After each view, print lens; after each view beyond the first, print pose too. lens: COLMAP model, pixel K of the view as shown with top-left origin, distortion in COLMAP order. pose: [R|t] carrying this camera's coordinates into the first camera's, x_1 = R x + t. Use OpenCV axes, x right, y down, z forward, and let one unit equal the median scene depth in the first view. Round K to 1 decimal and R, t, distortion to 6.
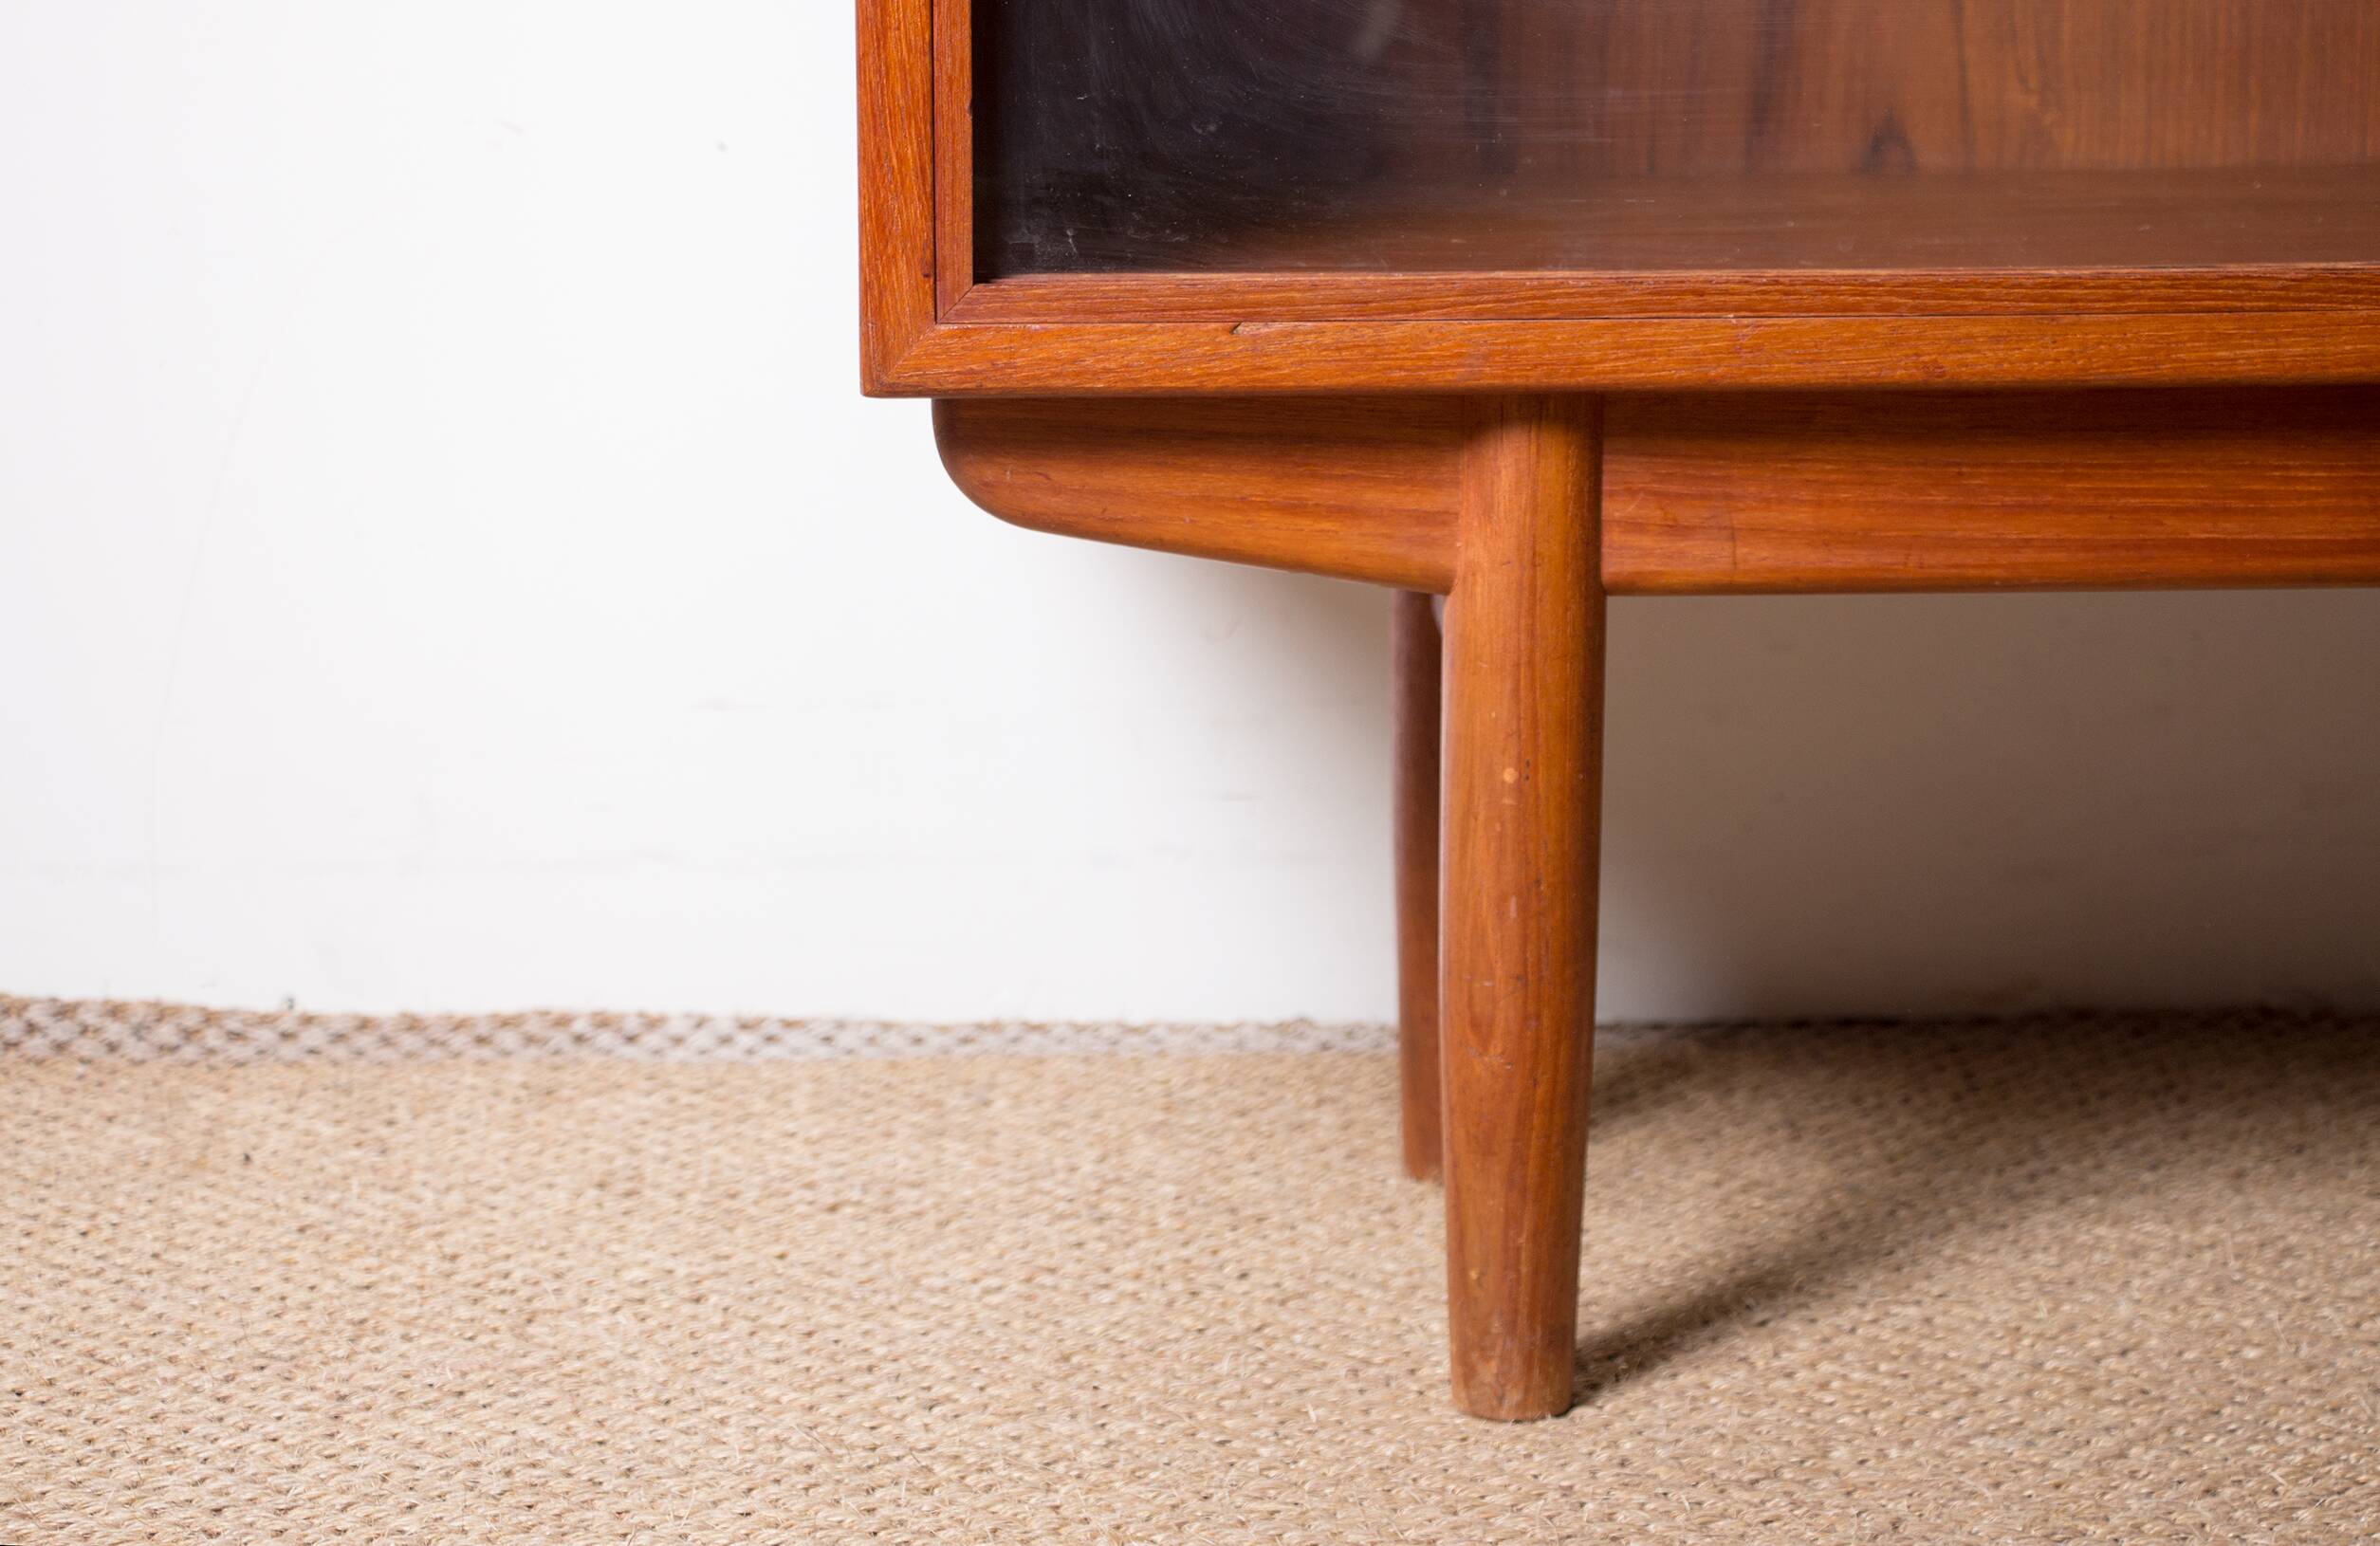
lens RADIAL K [[6172.6, 0, 1185.8], [0, 6172.6, 792.0], [0, 0, 1]] dist [0.300755, 0.700180]
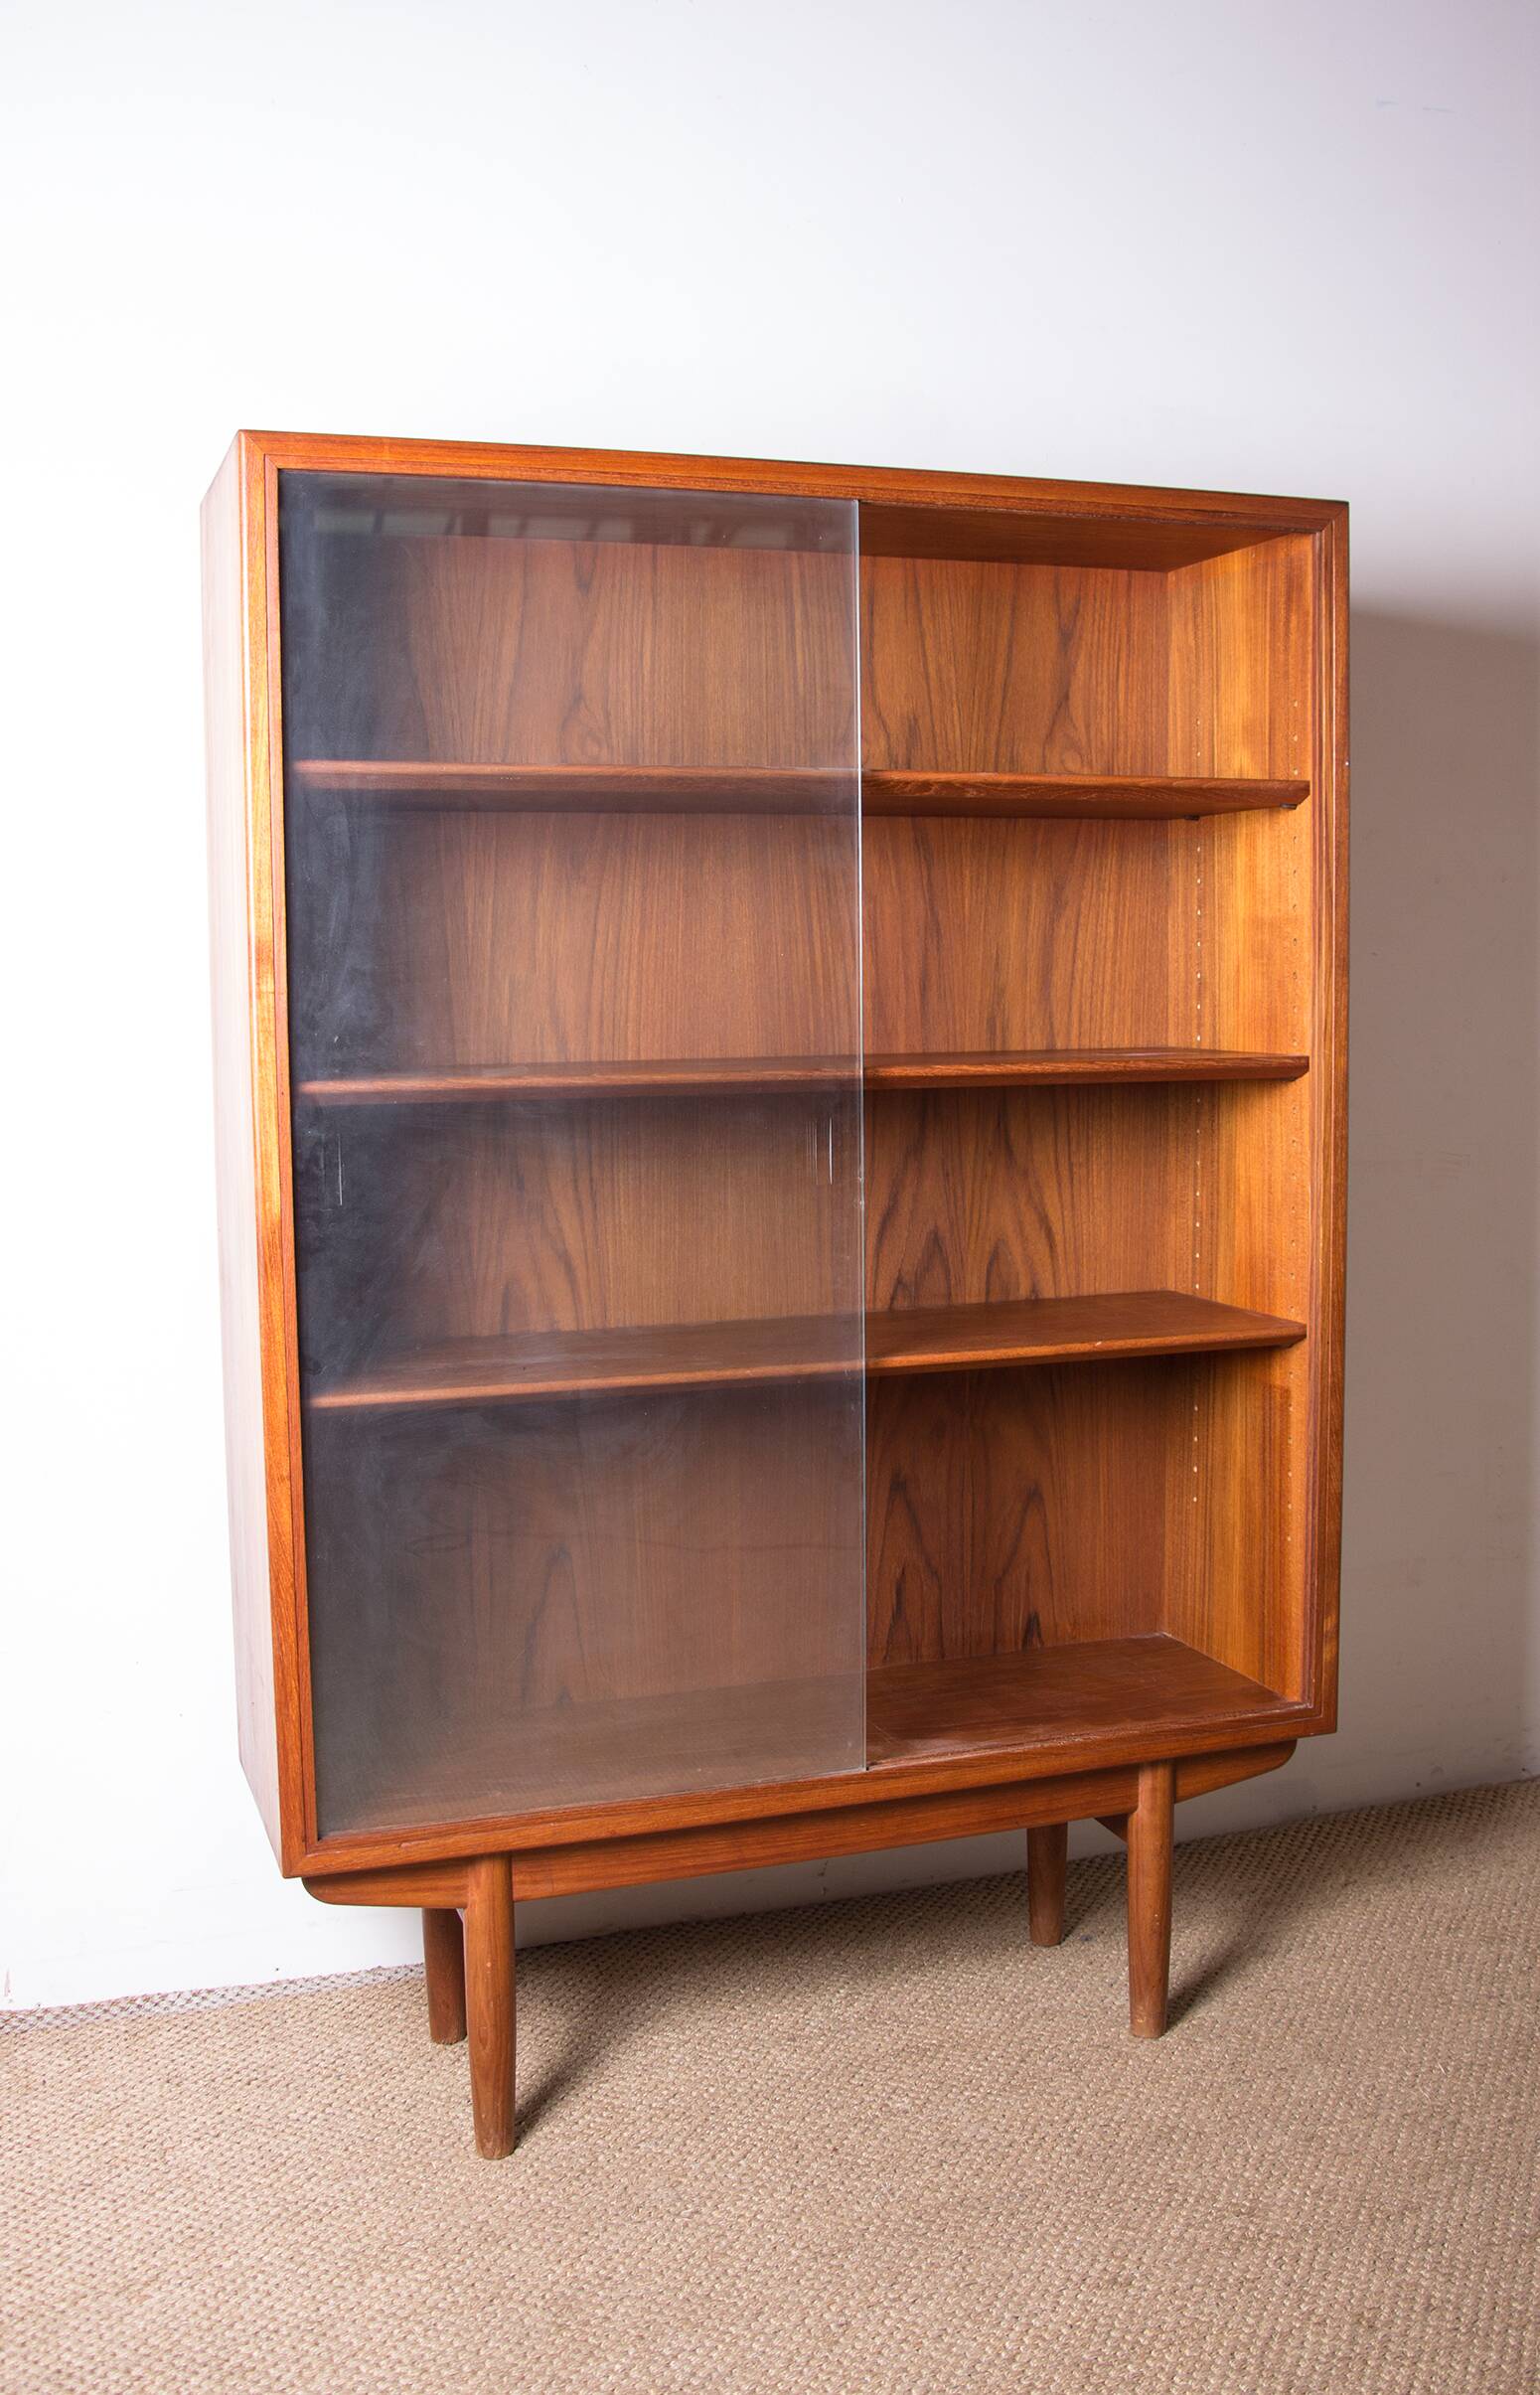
lens RADIAL K [[2312.7, 0, 770.0], [0, 2312.7, 1197.5], [0, 0, 1]] dist [-0.129224, 0.132842]
pose [[0.957989, -0.039281, 0.284103, -0.123637], [0.072723, 0.991473, -0.108136, -0.250446], [-0.277433, 0.124254, 0.952676, -0.202641]]
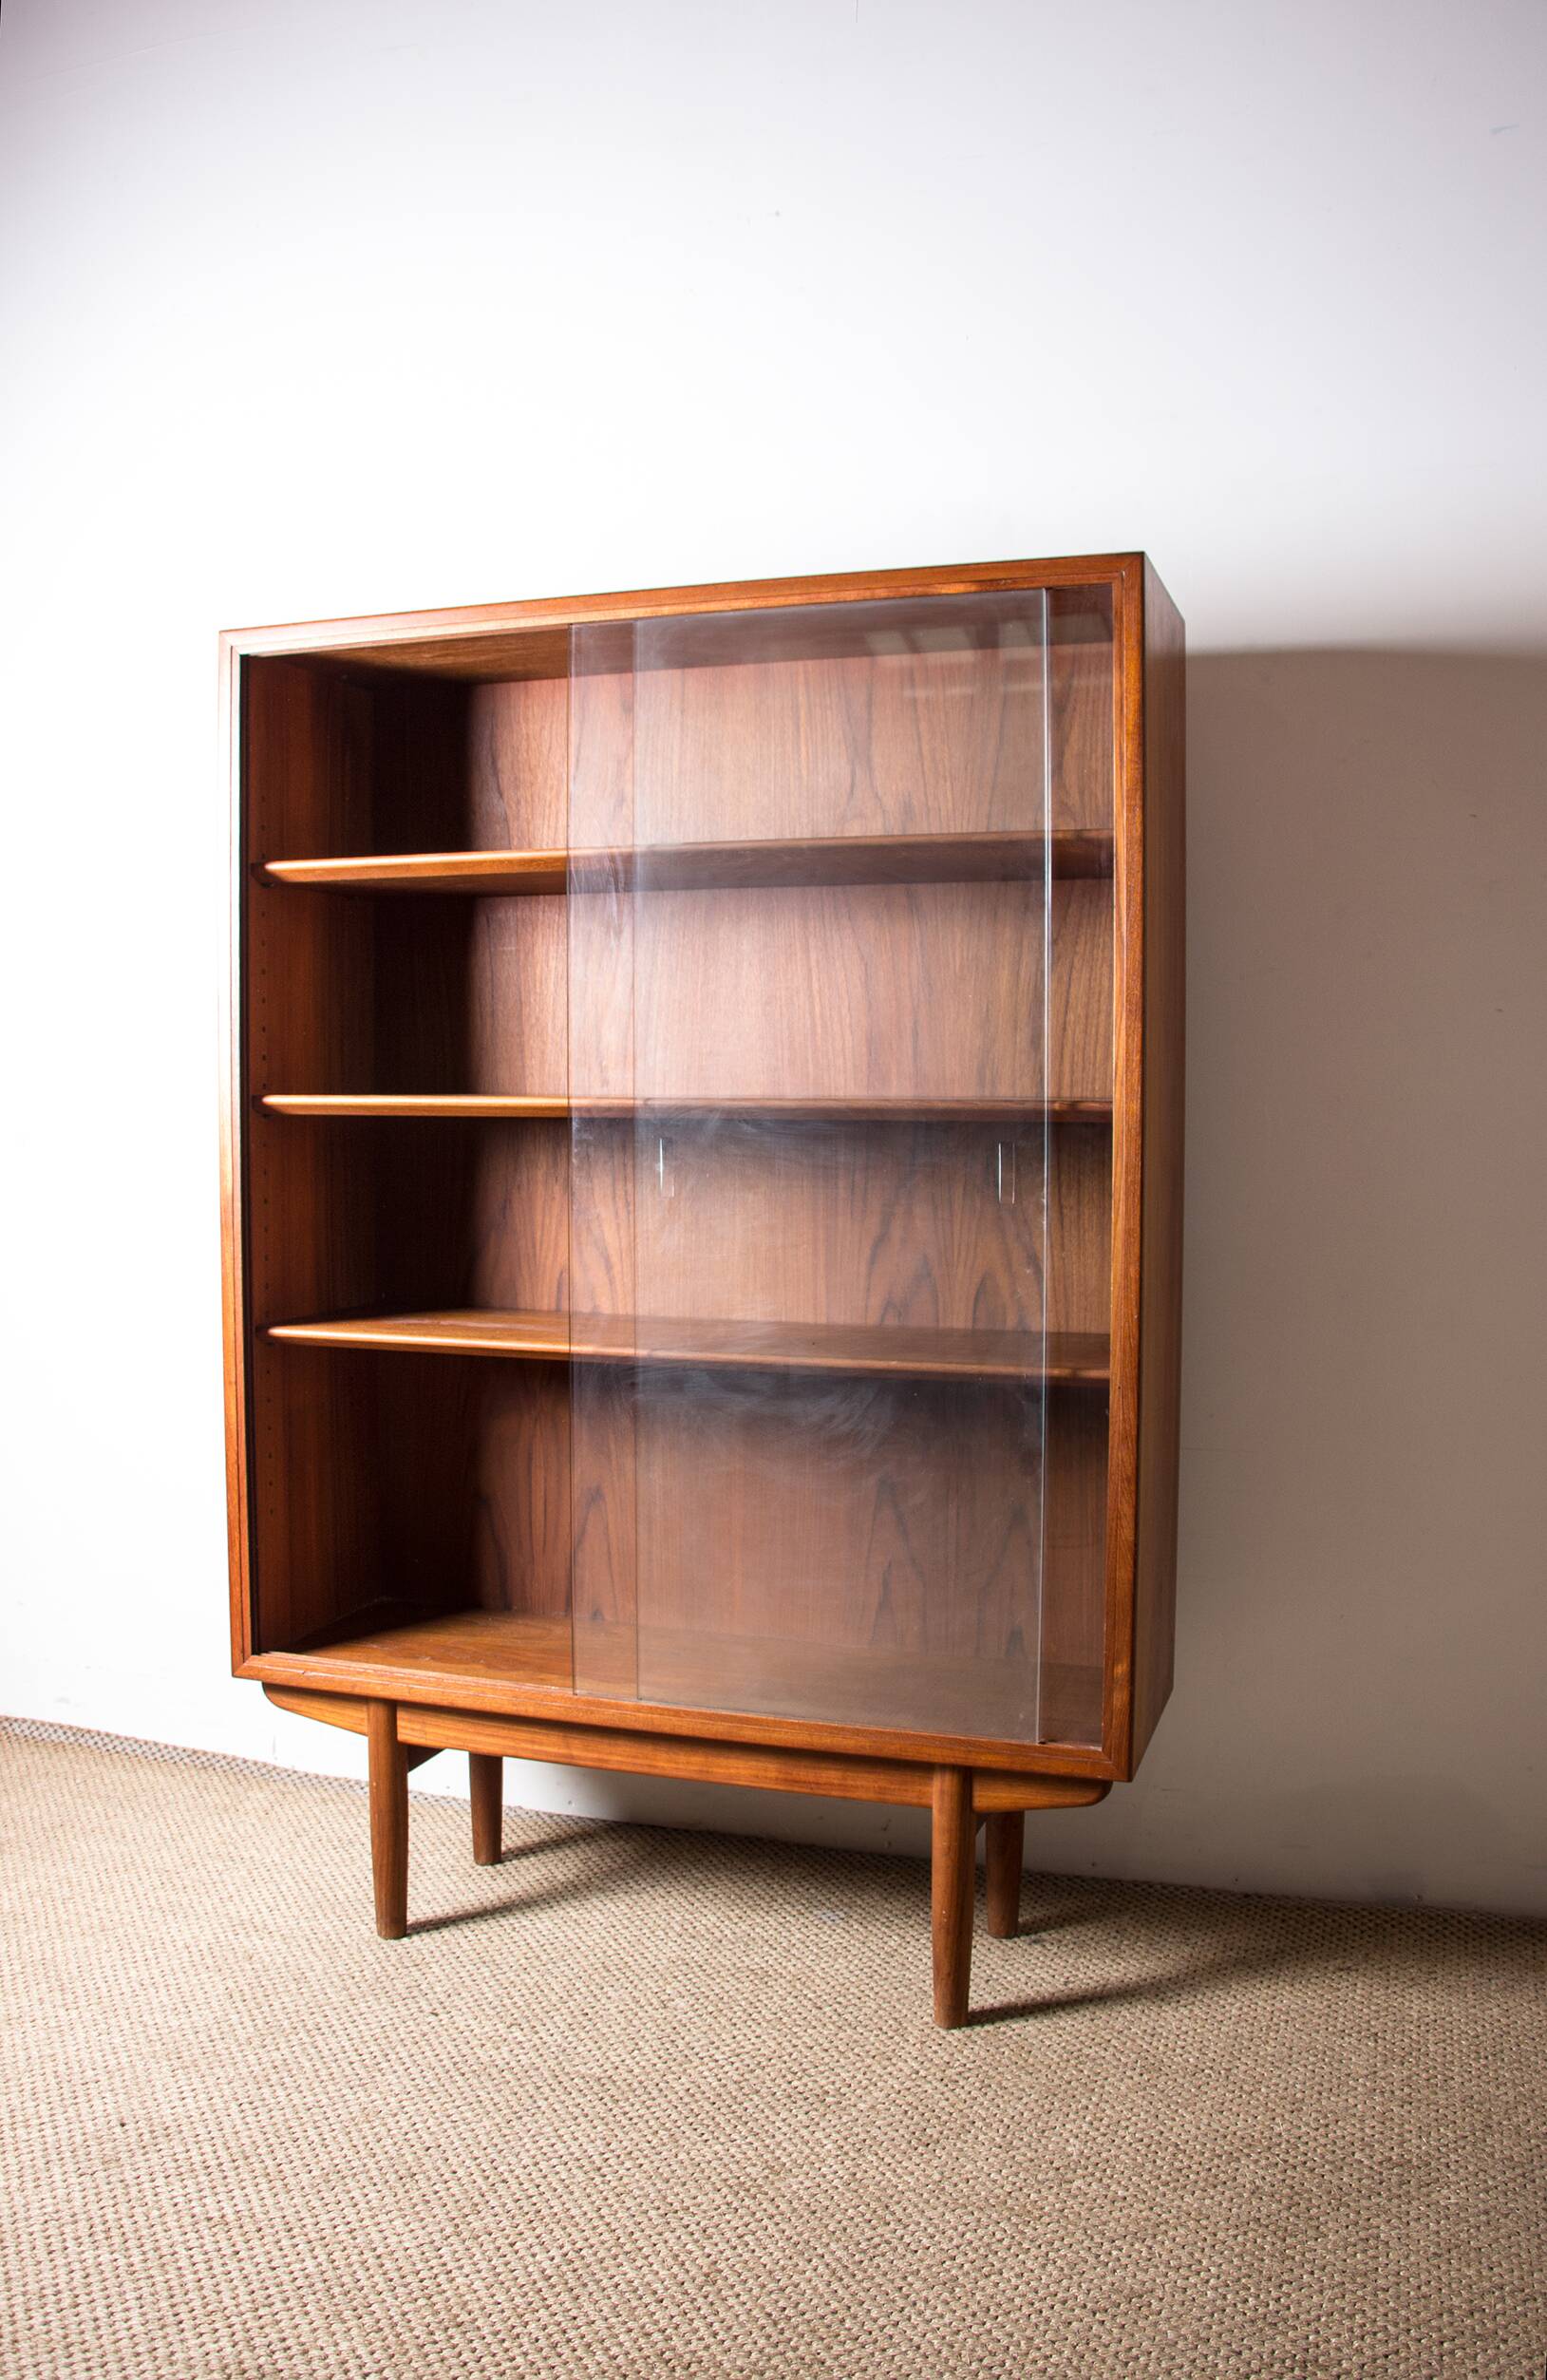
lens RADIAL K [[2013.0, 0, 764.5], [0, 2013.0, 1183.1], [0, 0, 1]] dist [-0.182015, 0.149287]
pose [[0.930087, 0.020988, -0.366740, 0.744632], [-0.079941, 0.986003, -0.146311, -0.219933], [0.358536, 0.165399, 0.918746, -0.170591]]
